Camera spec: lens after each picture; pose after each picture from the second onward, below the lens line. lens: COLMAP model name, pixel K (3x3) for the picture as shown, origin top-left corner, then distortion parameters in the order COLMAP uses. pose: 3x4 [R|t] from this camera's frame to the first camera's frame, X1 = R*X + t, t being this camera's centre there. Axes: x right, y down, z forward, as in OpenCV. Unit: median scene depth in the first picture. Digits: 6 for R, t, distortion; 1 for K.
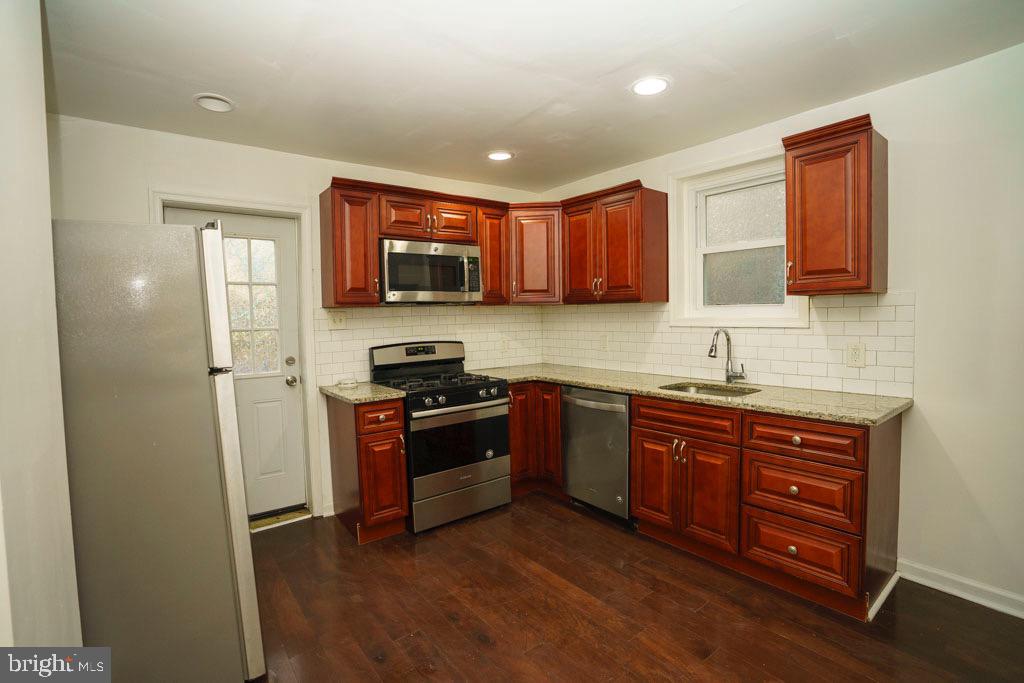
lens RADIAL K [[497.3, 0, 512.0], [0, 497.3, 341.5], [0, 0, 1]] dist [-0.000123, -0.000110]
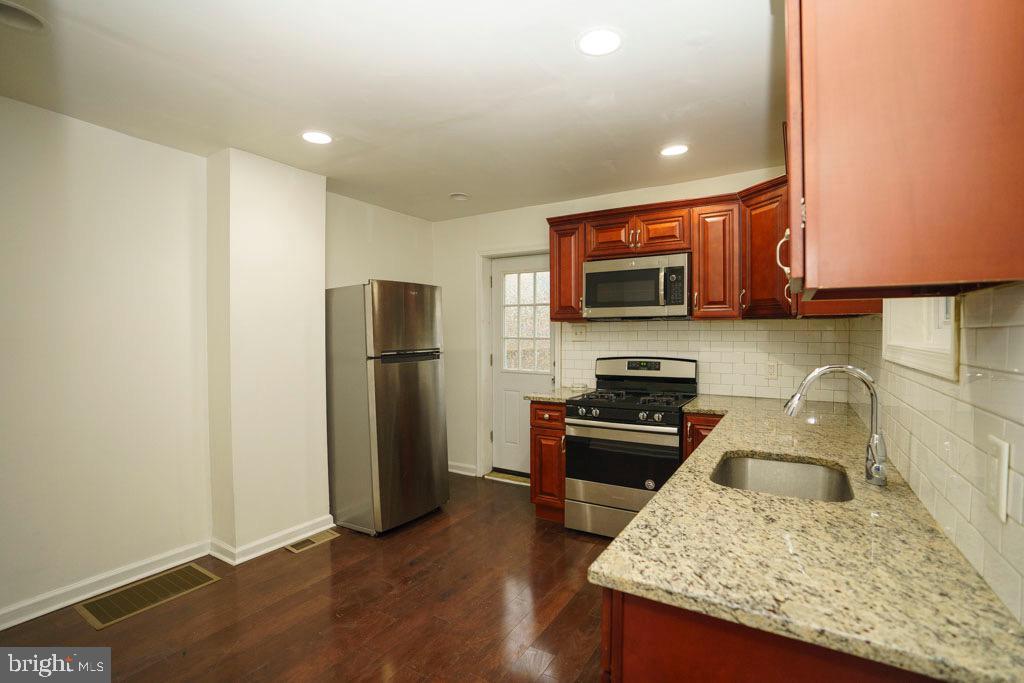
lens RADIAL K [[497.2, 0, 512.0], [0, 497.2, 341.5], [0, 0, 1]] dist [-0.001252, -0.000044]
pose [[0.377406, 0.037652, -0.925282, 0.678064], [-0.058491, 0.998147, 0.016759, -0.033361], [0.924199, 0.047796, 0.378909, 0.405315]]
